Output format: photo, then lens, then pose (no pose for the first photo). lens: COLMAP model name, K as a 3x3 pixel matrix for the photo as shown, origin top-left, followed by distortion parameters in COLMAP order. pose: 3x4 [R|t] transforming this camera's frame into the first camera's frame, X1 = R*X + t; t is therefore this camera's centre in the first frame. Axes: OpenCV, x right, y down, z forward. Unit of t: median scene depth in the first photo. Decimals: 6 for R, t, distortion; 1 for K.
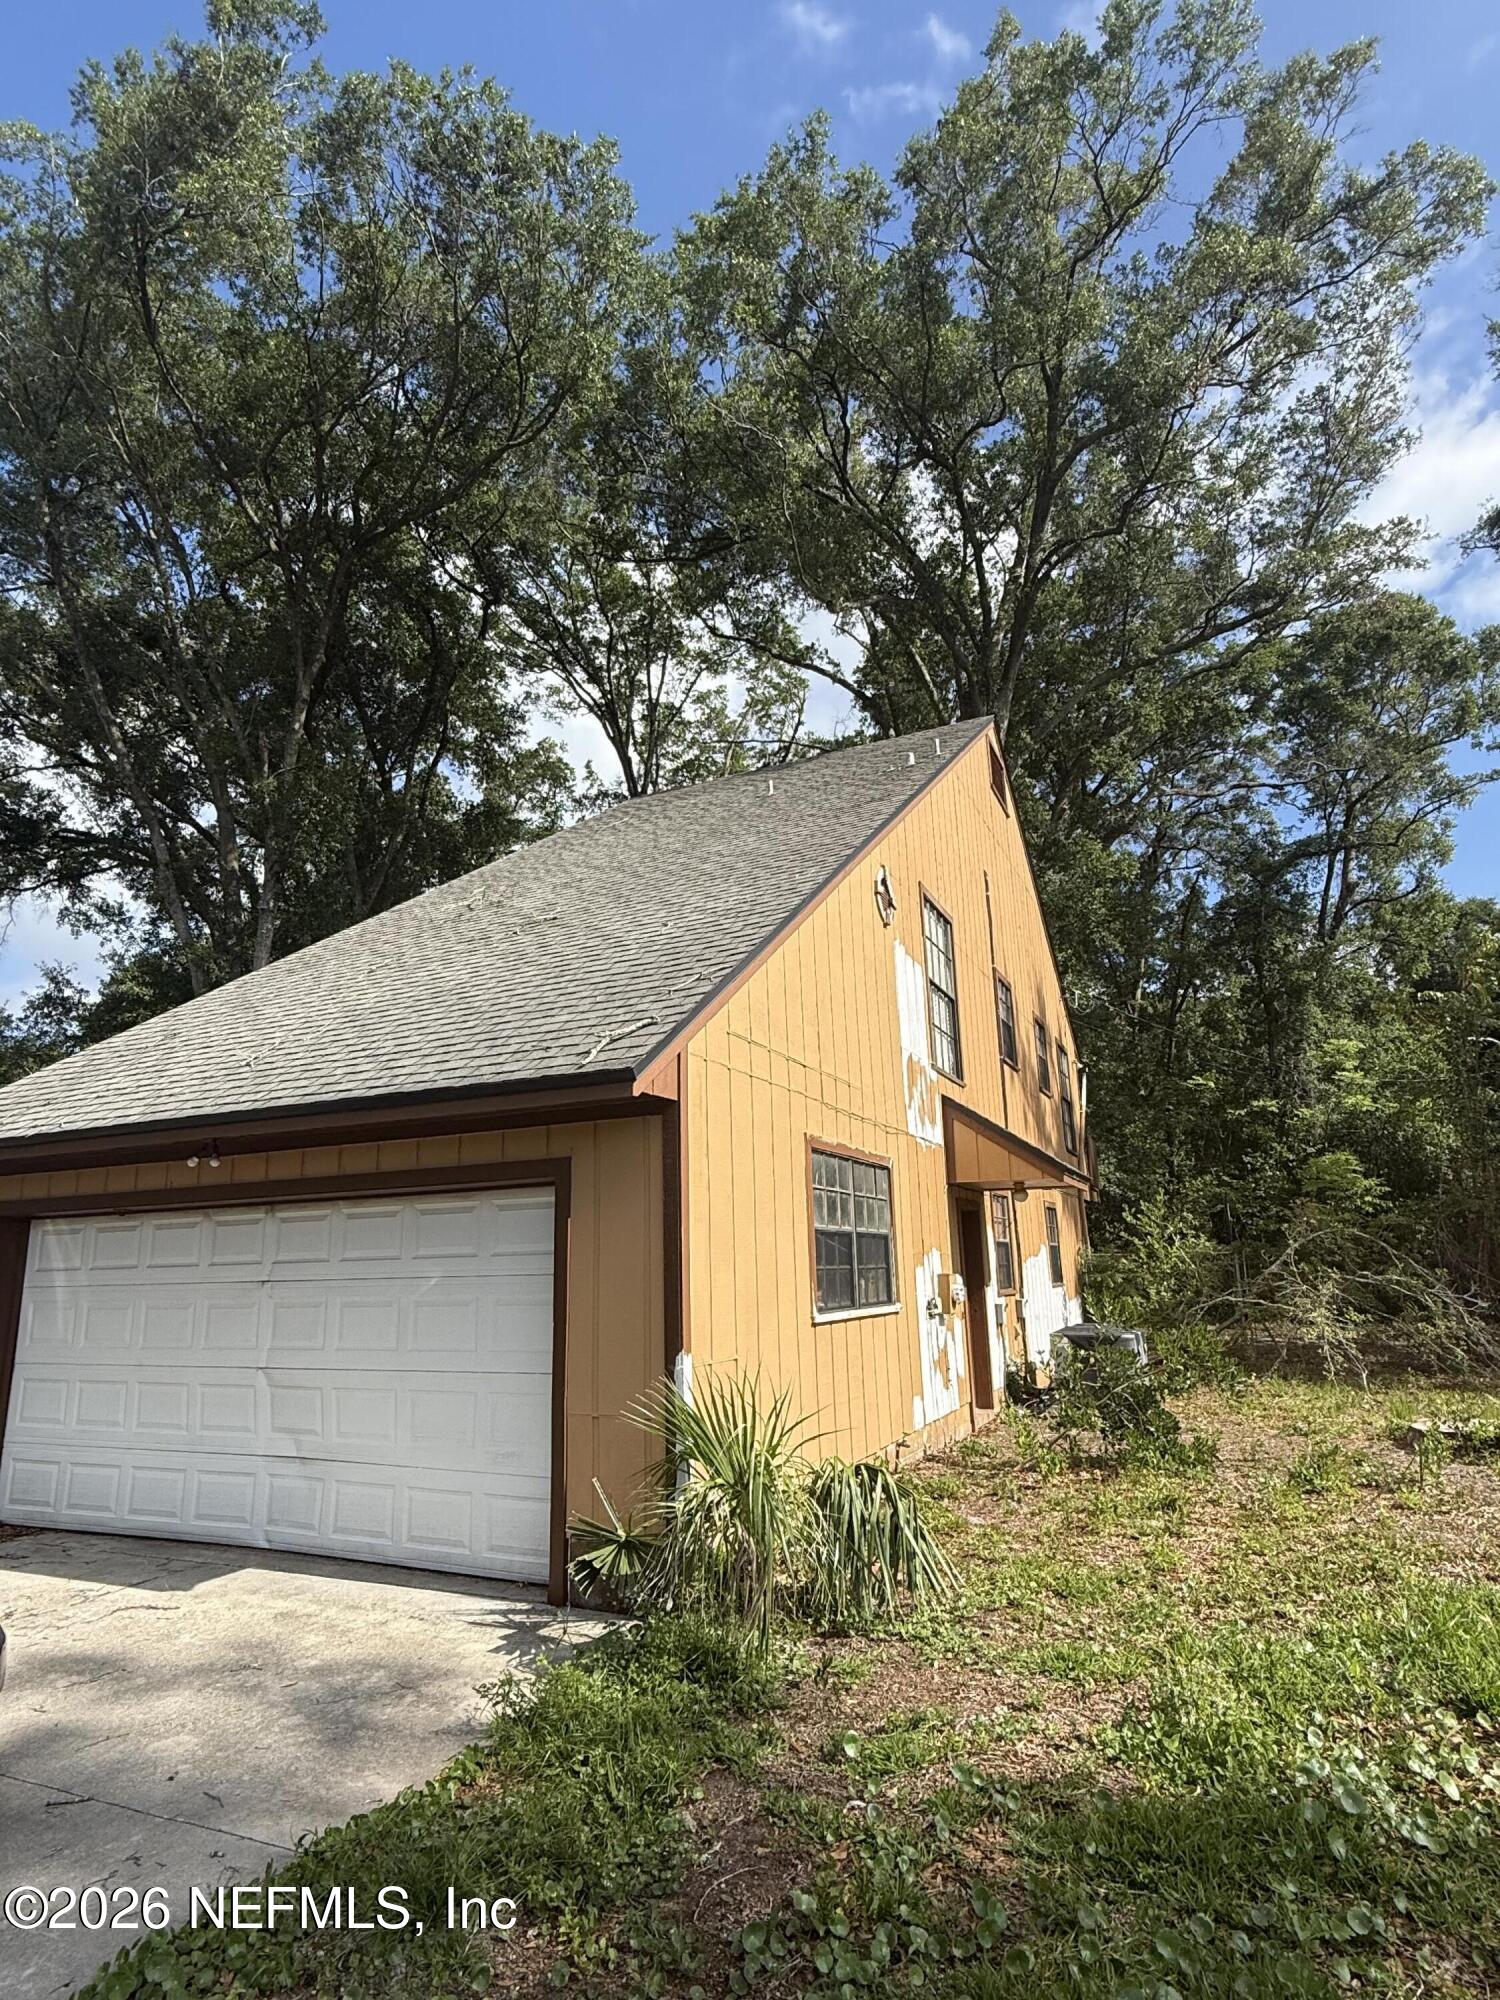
lens RADIAL K [[1065.1, 0, 743.9], [0, 1065.1, 1006.6], [0, 0, 1]] dist [-0.001726, -0.001851]
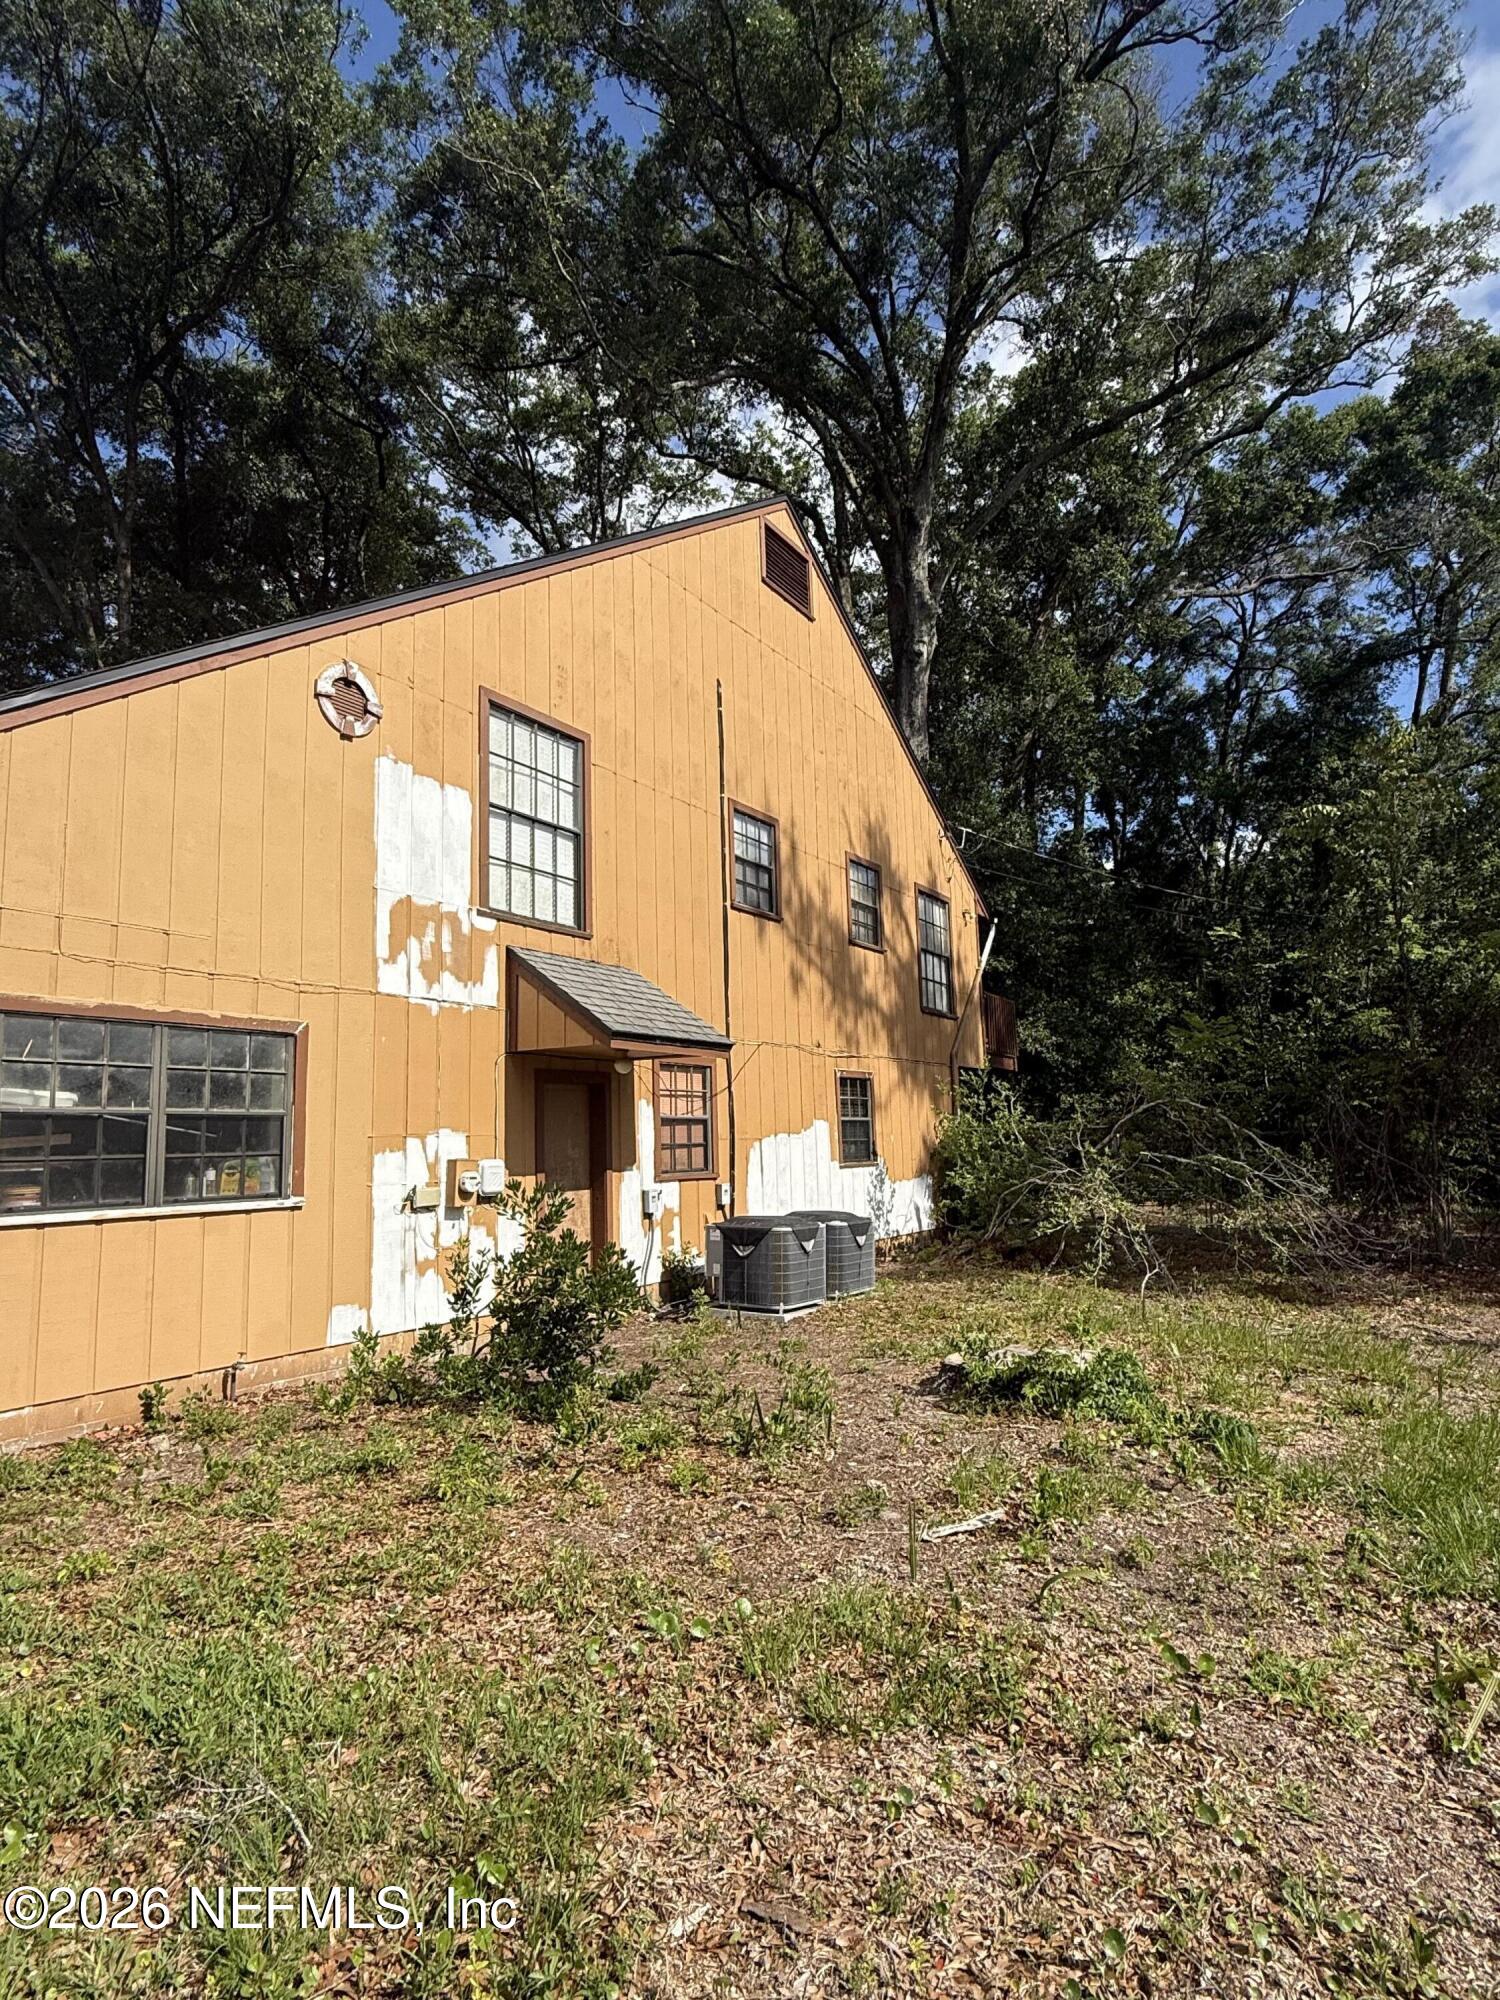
lens RADIAL K [[1065.1, 0, 752.8], [0, 1065.1, 1000.7], [0, 0, 1]] dist [-0.001726, -0.001851]
pose [[0.988127, -0.023143, -0.151884, 0.247146], [0.040132, 0.993148, 0.109761, 0.020418], [0.148303, -0.114553, 0.982285, 0.102999]]
